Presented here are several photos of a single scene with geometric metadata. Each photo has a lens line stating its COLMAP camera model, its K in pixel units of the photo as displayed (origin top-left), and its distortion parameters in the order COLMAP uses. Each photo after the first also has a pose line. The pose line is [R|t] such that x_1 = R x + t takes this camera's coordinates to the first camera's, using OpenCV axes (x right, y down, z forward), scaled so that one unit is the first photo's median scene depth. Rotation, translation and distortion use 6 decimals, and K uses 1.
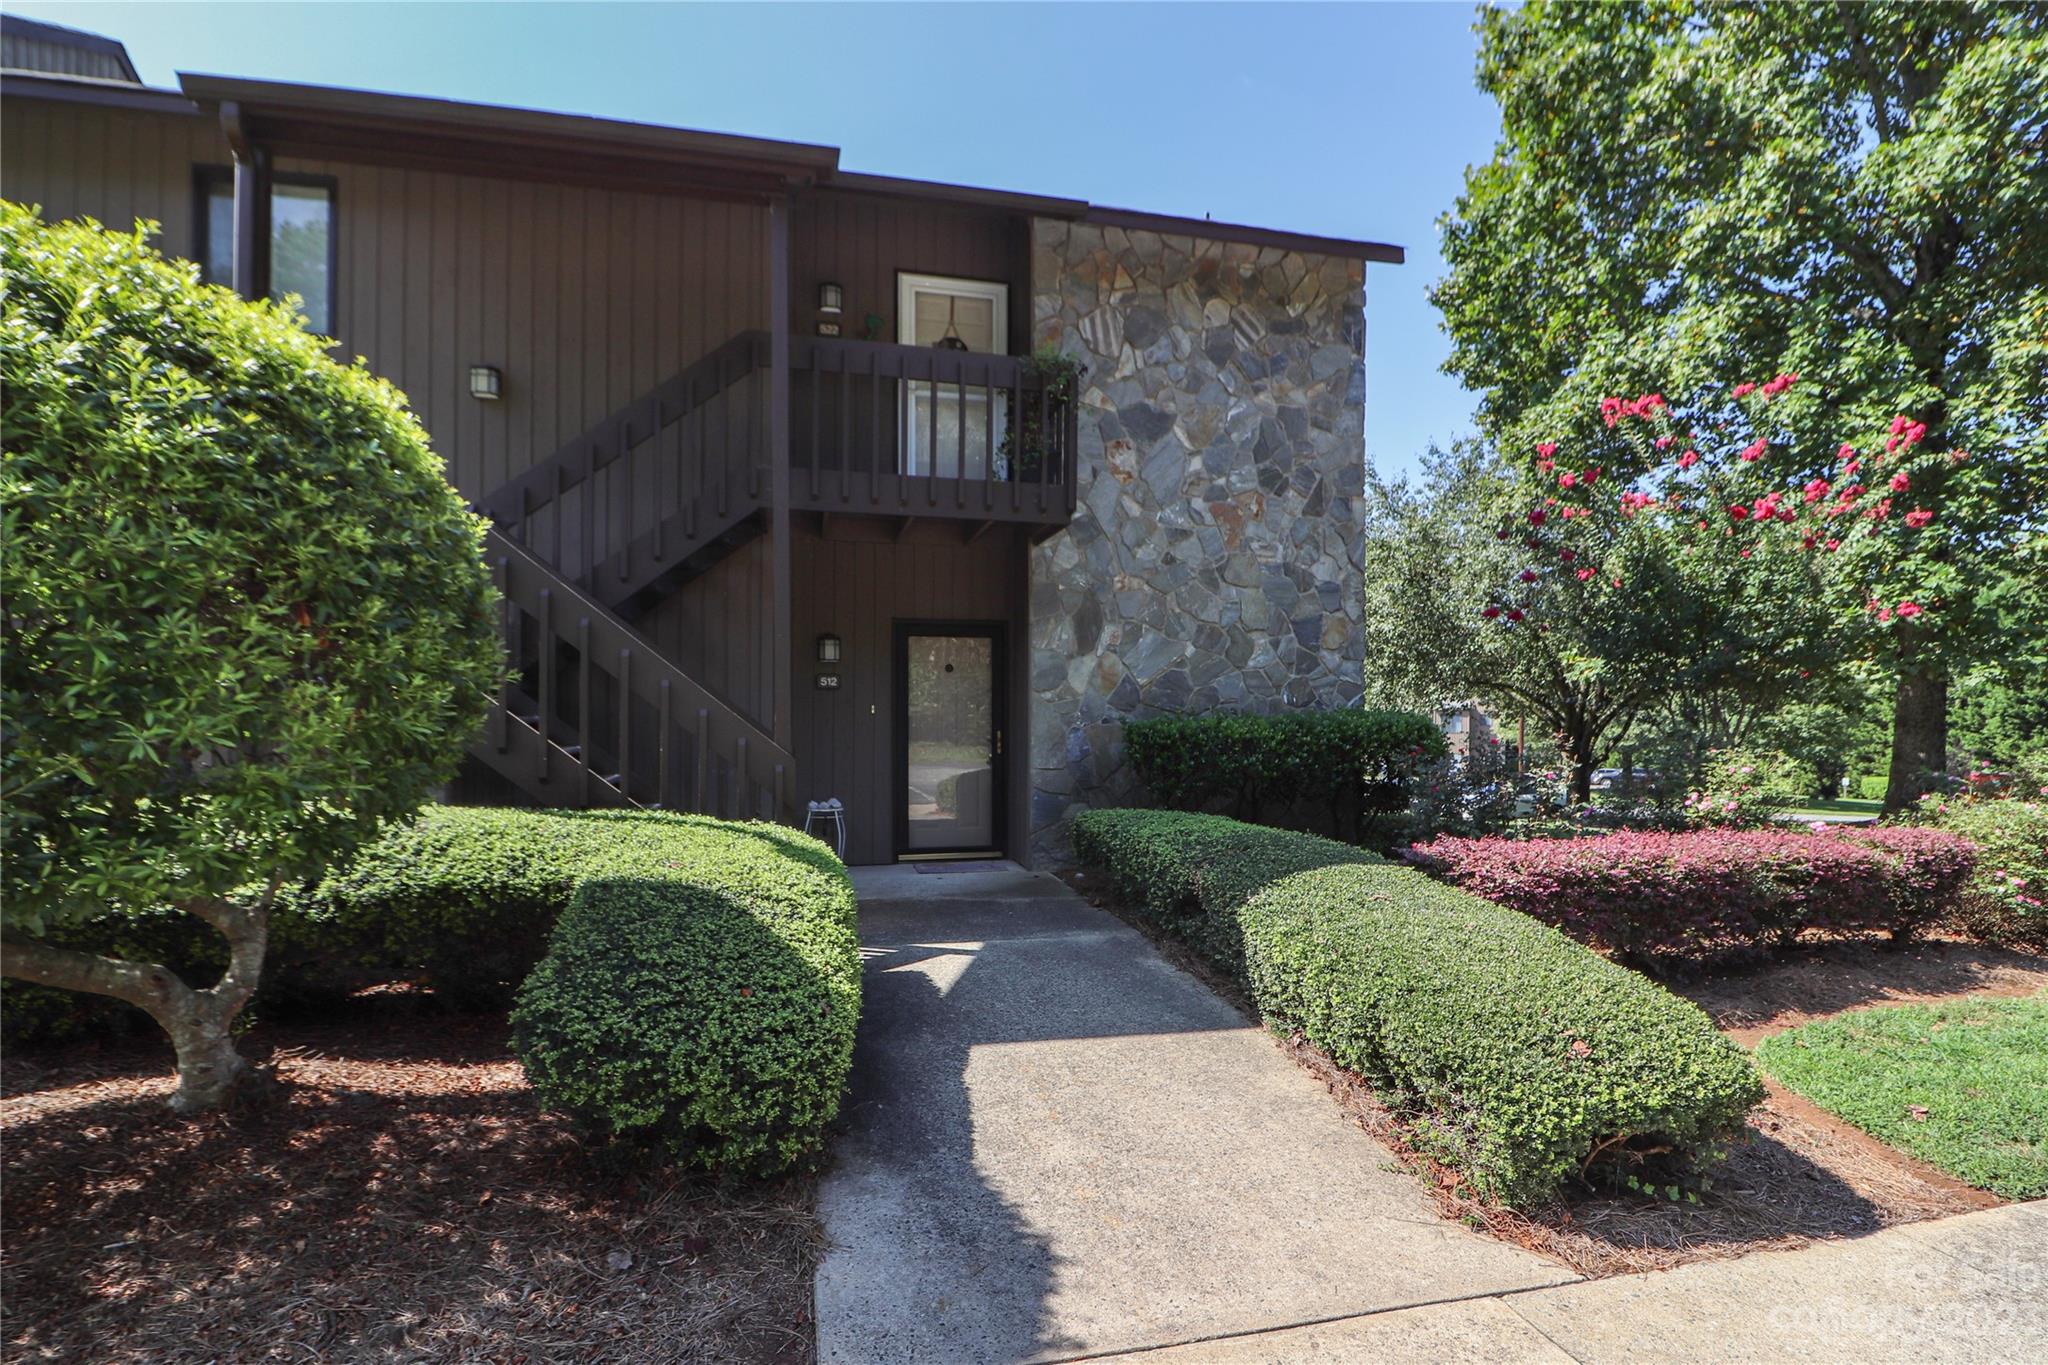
lens RADIAL K [[862.8, 0, 1023.1], [0, 862.8, 776.3], [0, 0, 1]] dist [-0.000394, -0.007891]
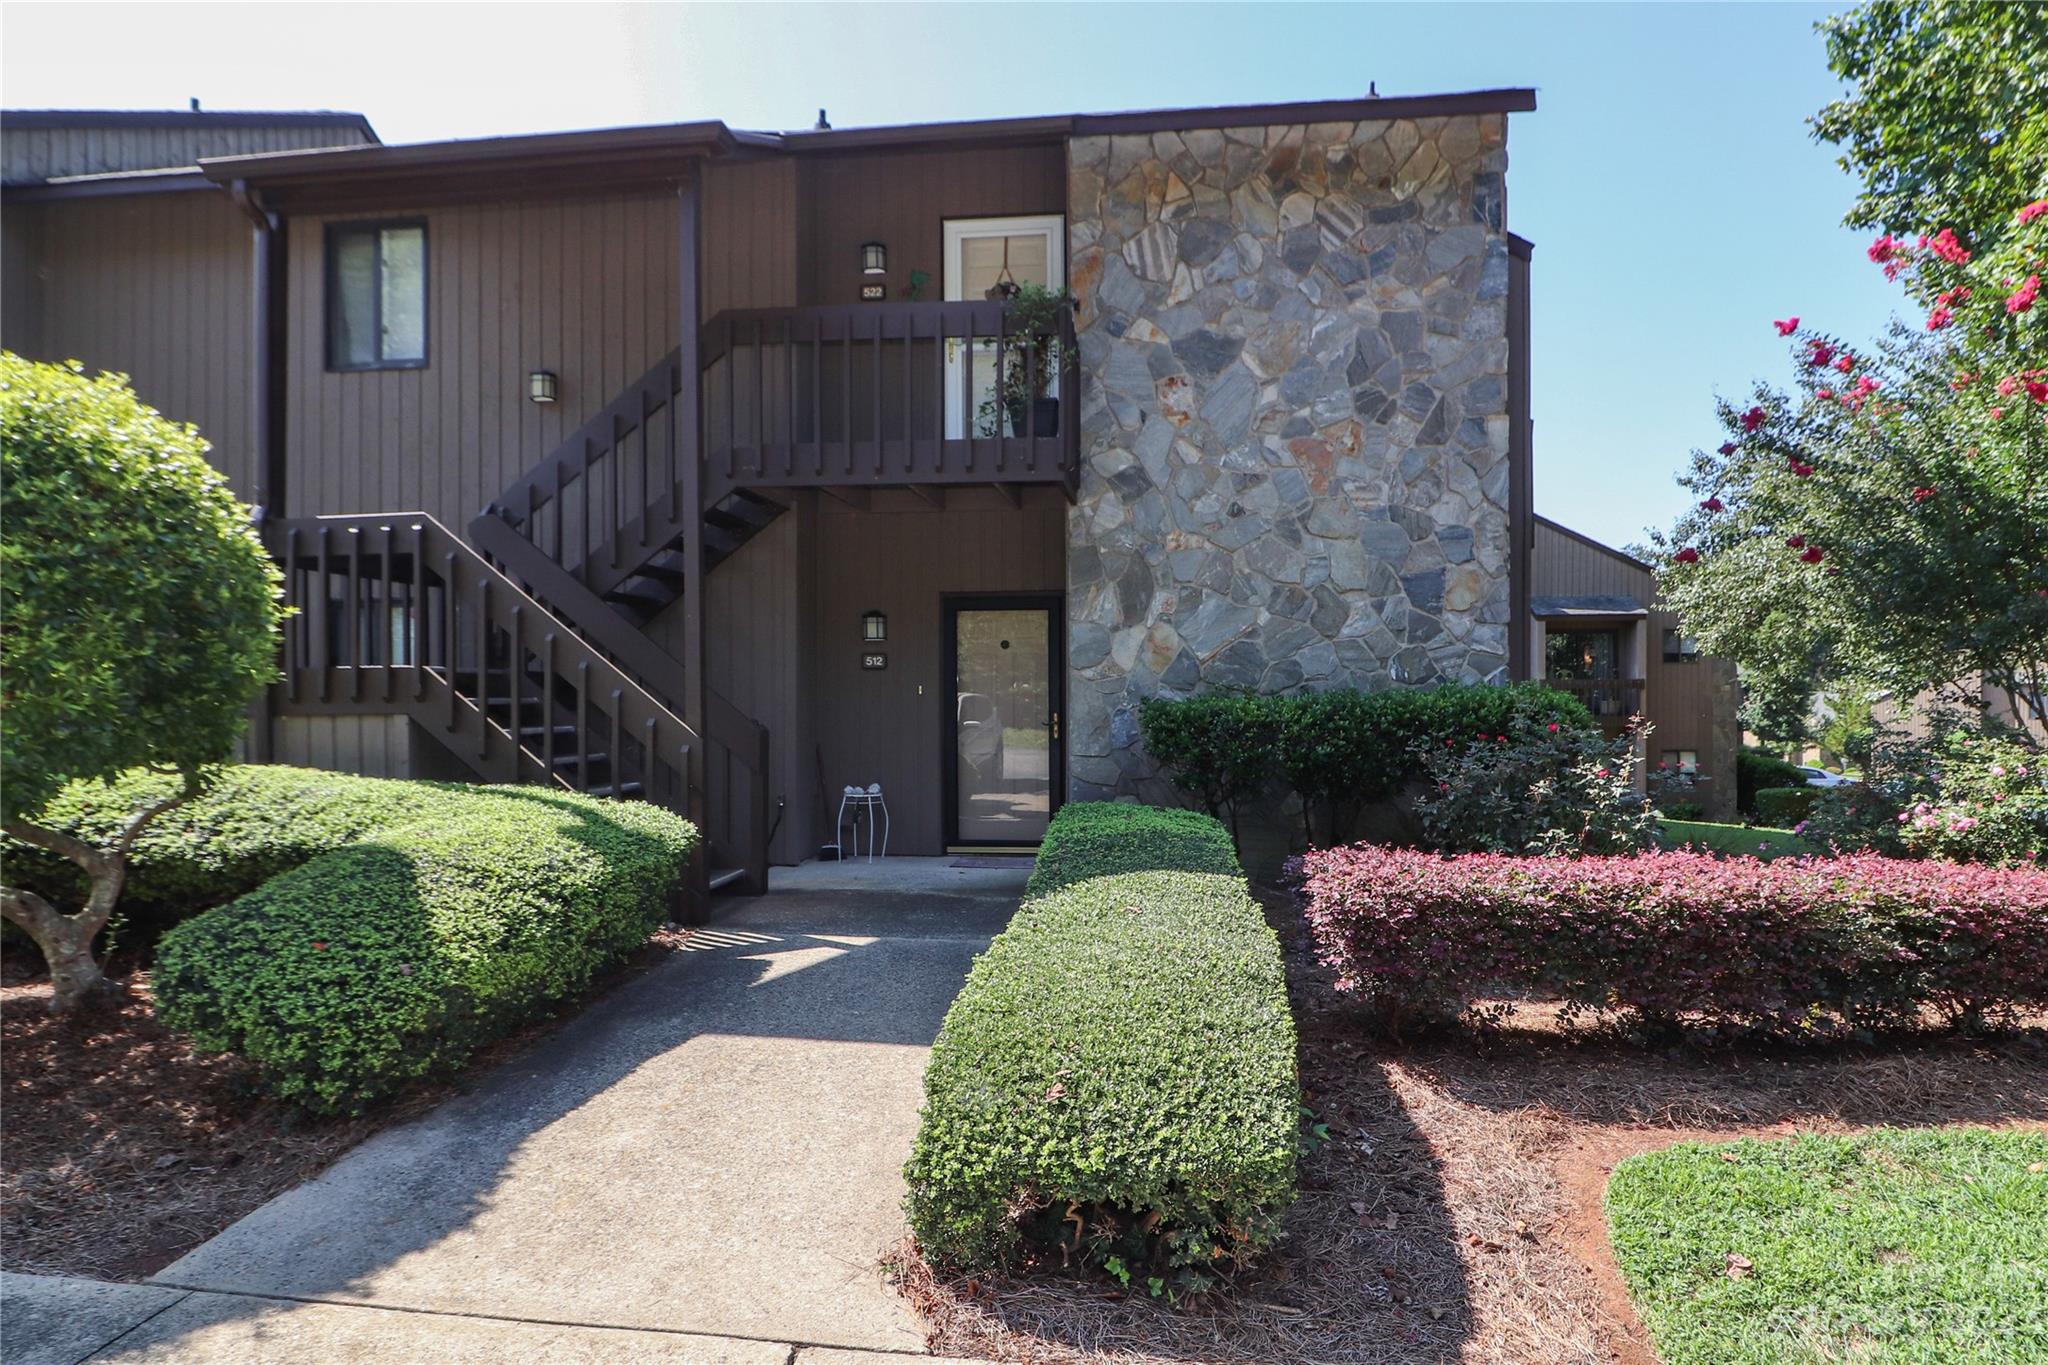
lens RADIAL K [[974.8, 0, 1036.2], [0, 974.8, 766.6], [0, 0, 1]] dist [0.000595, -0.009539]
pose [[0.950818, 0.018546, -0.309195, 0.290015], [-0.018517, 0.999824, 0.003029, 0.000198], [0.309197, 0.002846, 0.950994, 0.031858]]
